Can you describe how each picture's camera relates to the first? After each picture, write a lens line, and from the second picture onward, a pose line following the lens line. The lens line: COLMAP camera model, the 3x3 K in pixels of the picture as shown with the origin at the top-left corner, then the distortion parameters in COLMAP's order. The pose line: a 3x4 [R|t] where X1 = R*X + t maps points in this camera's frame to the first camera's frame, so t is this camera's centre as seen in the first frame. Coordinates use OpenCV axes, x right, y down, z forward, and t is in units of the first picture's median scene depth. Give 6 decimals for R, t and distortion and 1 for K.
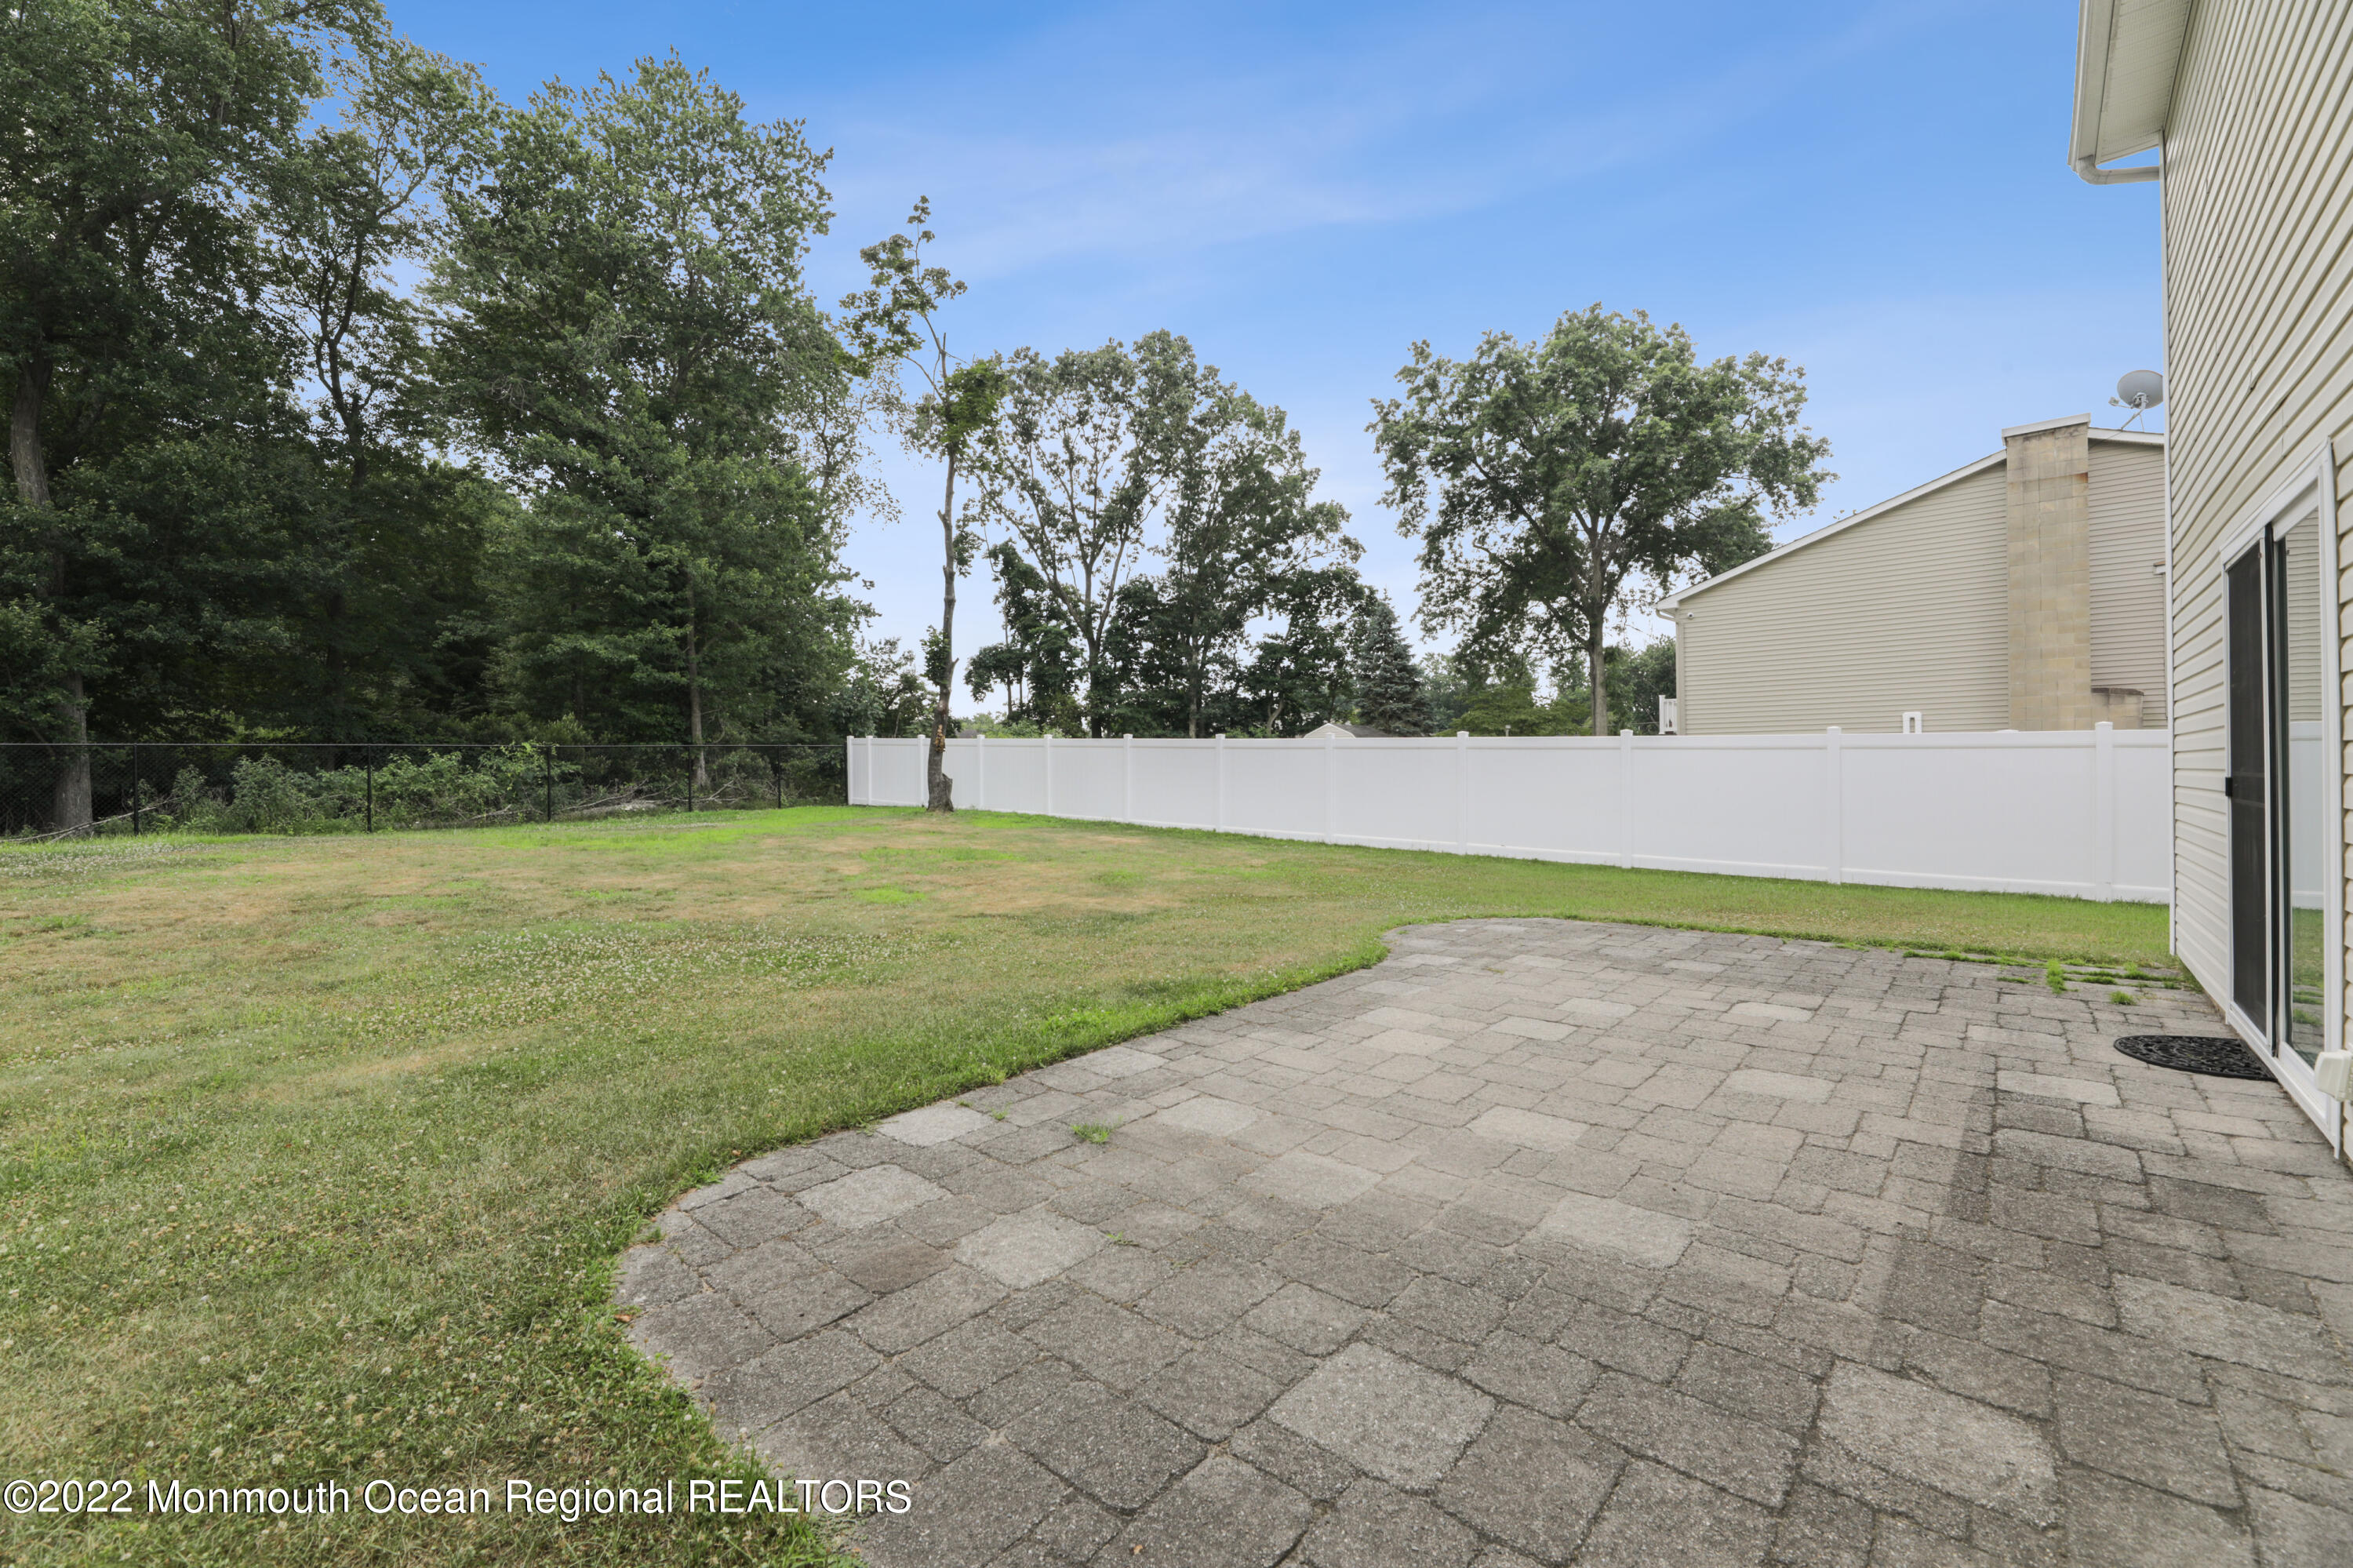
lens RADIAL K [[961.6, 0, 1193.1], [0, 961.6, 769.8], [0, 0, 1]] dist [0.000513, -0.000118]
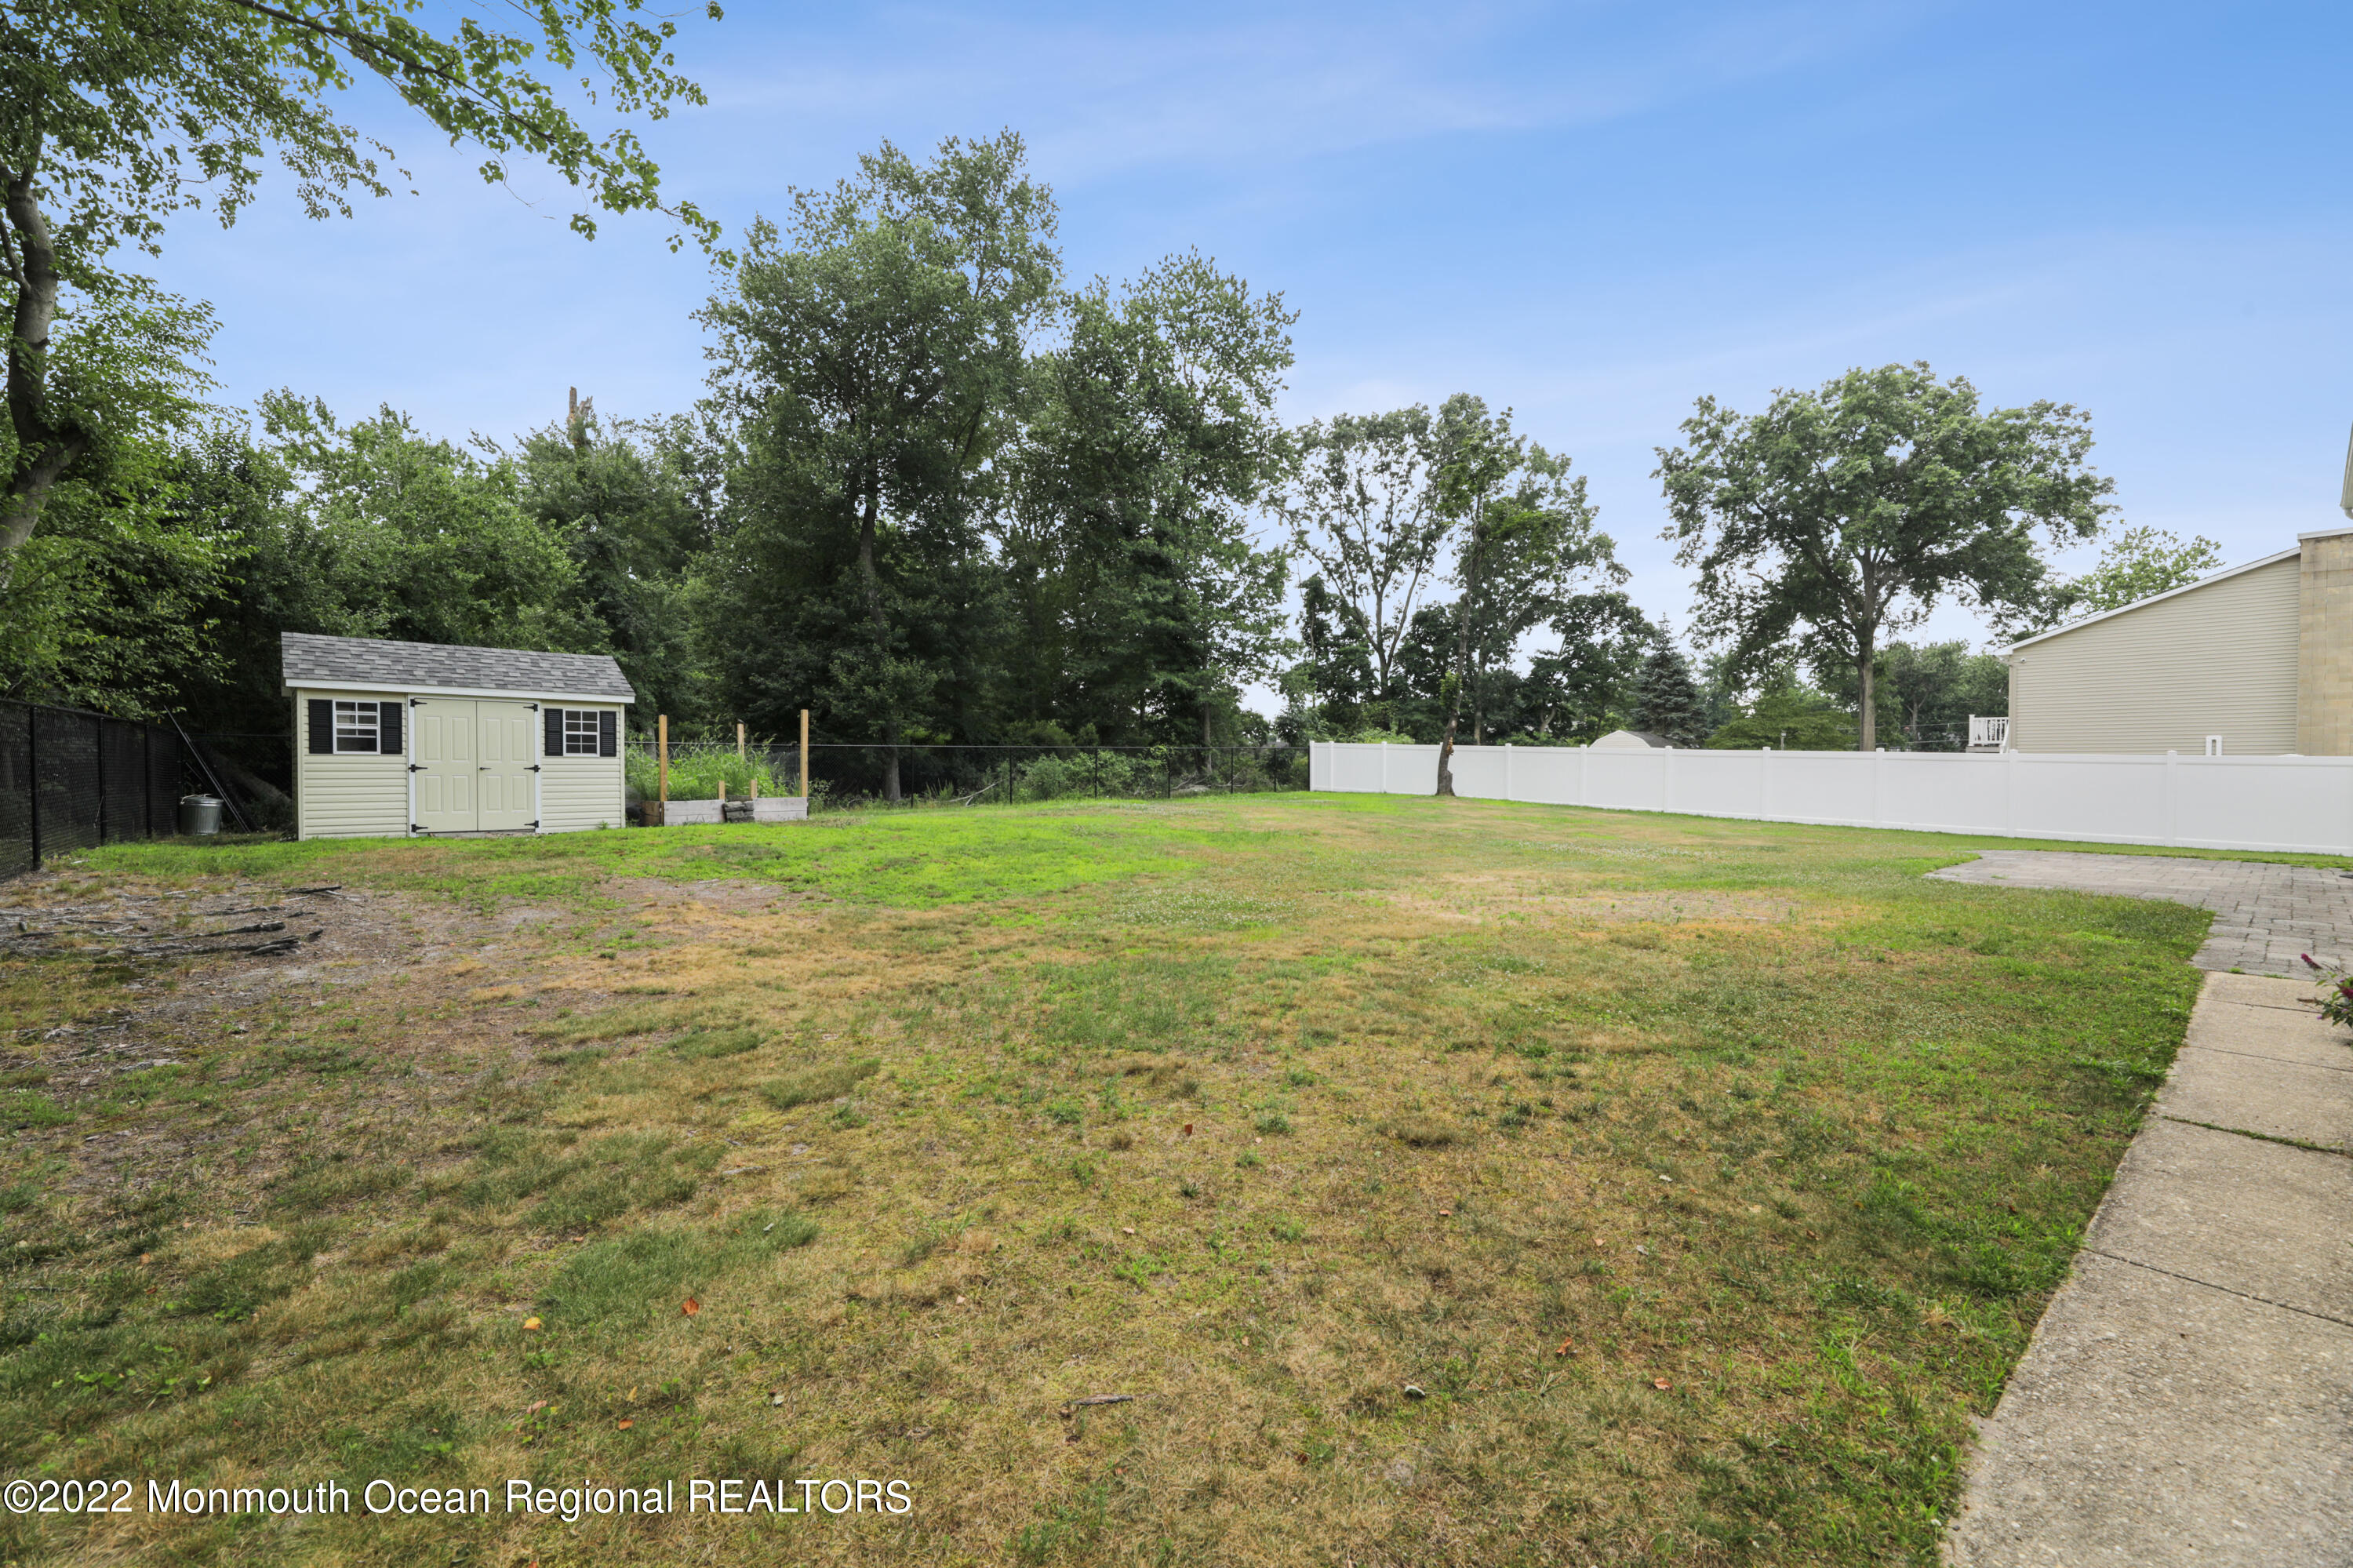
lens RADIAL K [[959.5, 0, 1176.5], [0, 959.5, 784.0], [0, 0, 1]] dist [-0.000854, -0.000065]
pose [[0.987503, 0.015943, -0.156792, -0.193980], [-0.012938, 0.999713, 0.020169, 0.000384], [0.157068, -0.017888, 0.987426, -0.227328]]
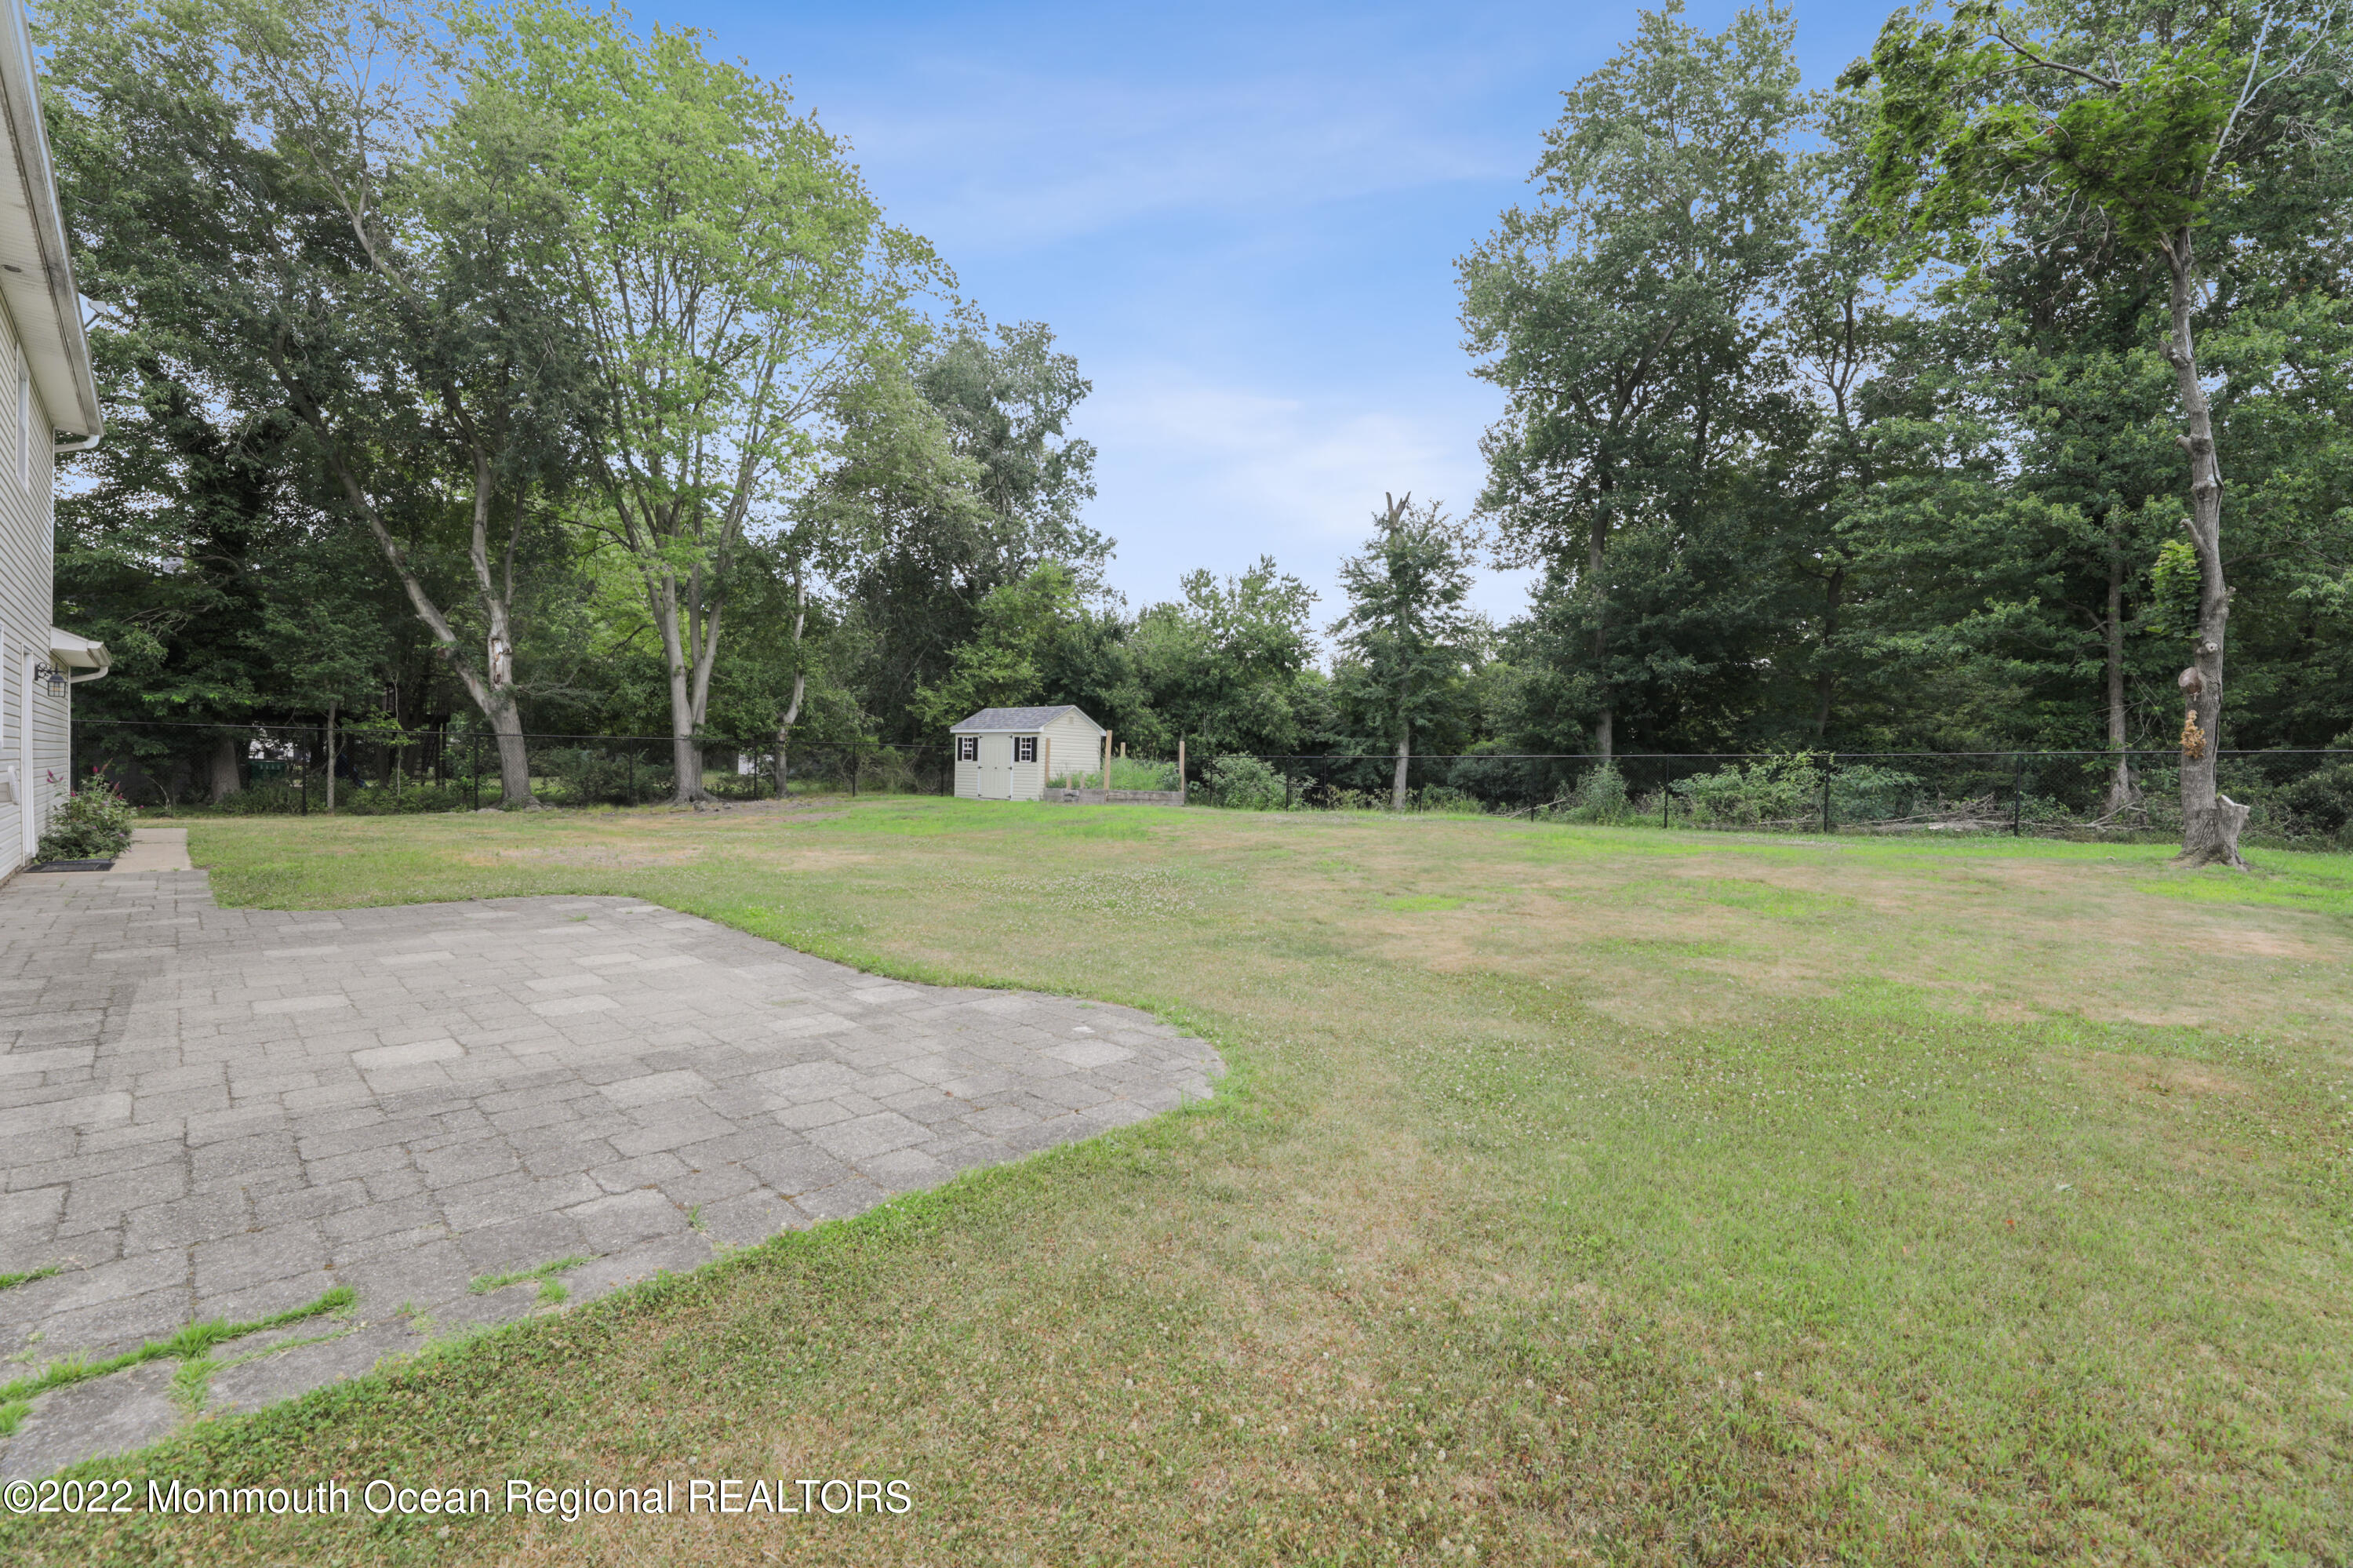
lens RADIAL K [[976.0, 0, 1176.5], [0, 976.0, 784.0], [0, 0, 1]] dist [-0.000027, -0.000046]
pose [[-0.057821, 0.018553, -0.998155, 0.162235], [-0.022387, 0.999552, 0.019875, -0.000358], [0.998076, 0.023495, -0.057379, 0.191270]]
